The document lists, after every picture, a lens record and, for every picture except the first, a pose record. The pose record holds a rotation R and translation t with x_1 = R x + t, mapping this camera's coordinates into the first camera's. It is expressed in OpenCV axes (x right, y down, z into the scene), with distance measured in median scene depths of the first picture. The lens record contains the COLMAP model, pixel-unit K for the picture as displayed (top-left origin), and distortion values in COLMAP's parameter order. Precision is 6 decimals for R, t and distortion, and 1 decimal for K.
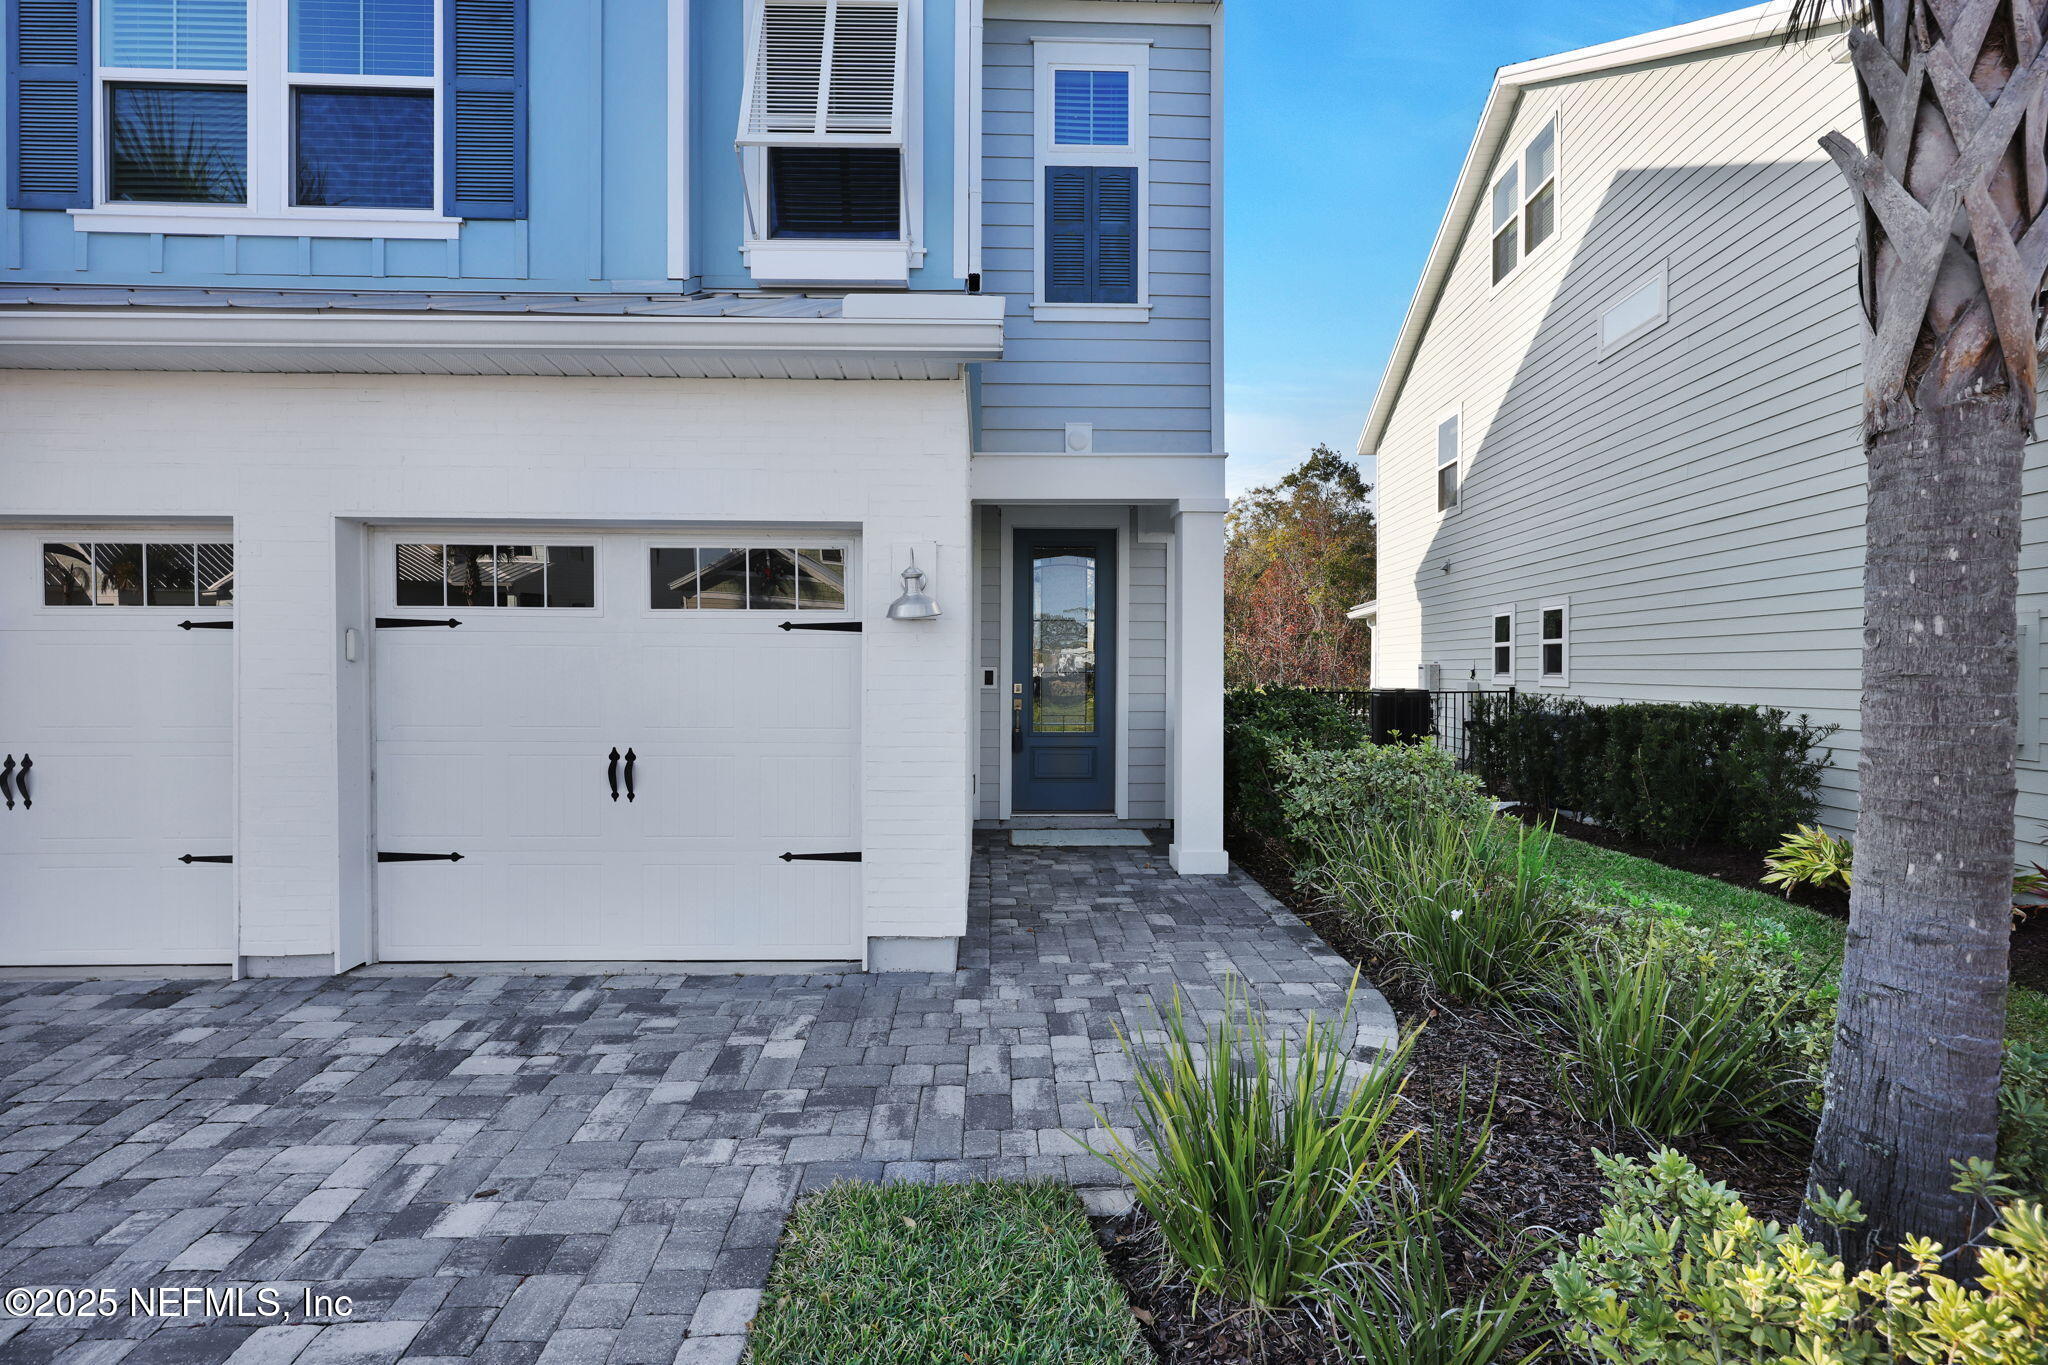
lens RADIAL K [[997.5, 0, 1019.4], [0, 997.5, 678.6], [0, 0, 1]] dist [0.001716, 0.000434]
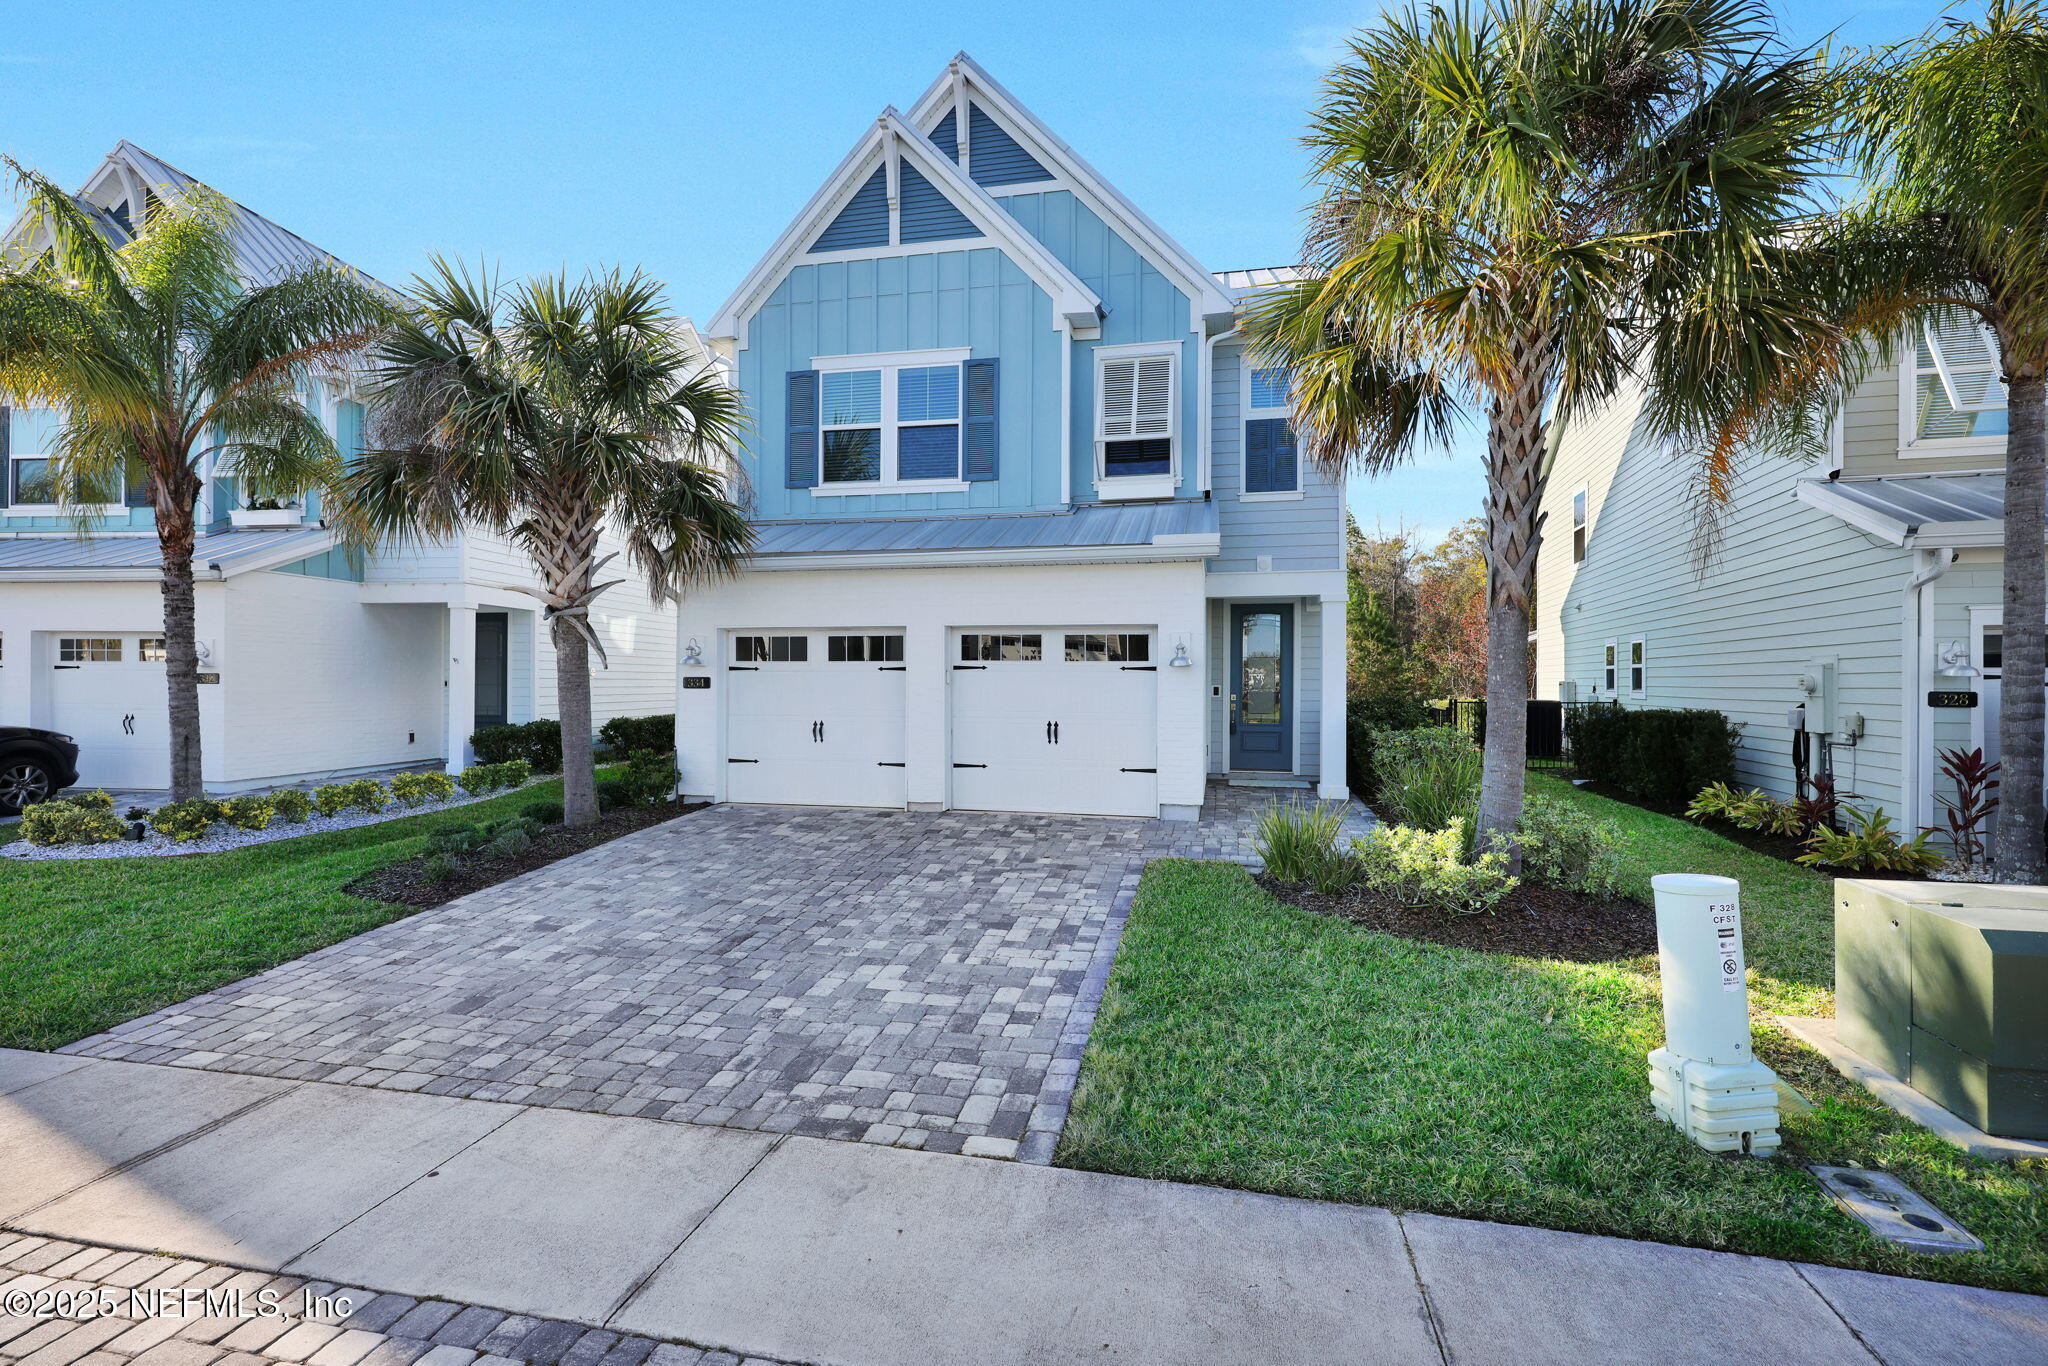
lens RADIAL K [[911.9, 0, 1024.0], [0, 911.9, 683.0], [0, 0, 1]] dist [-0.001341, 0.000242]
pose [[0.970290, 0.001731, -0.241937, 0.041148], [-0.003750, 0.999962, -0.007884, -0.001842], [0.241915, 0.008557, 0.970260, -0.877014]]
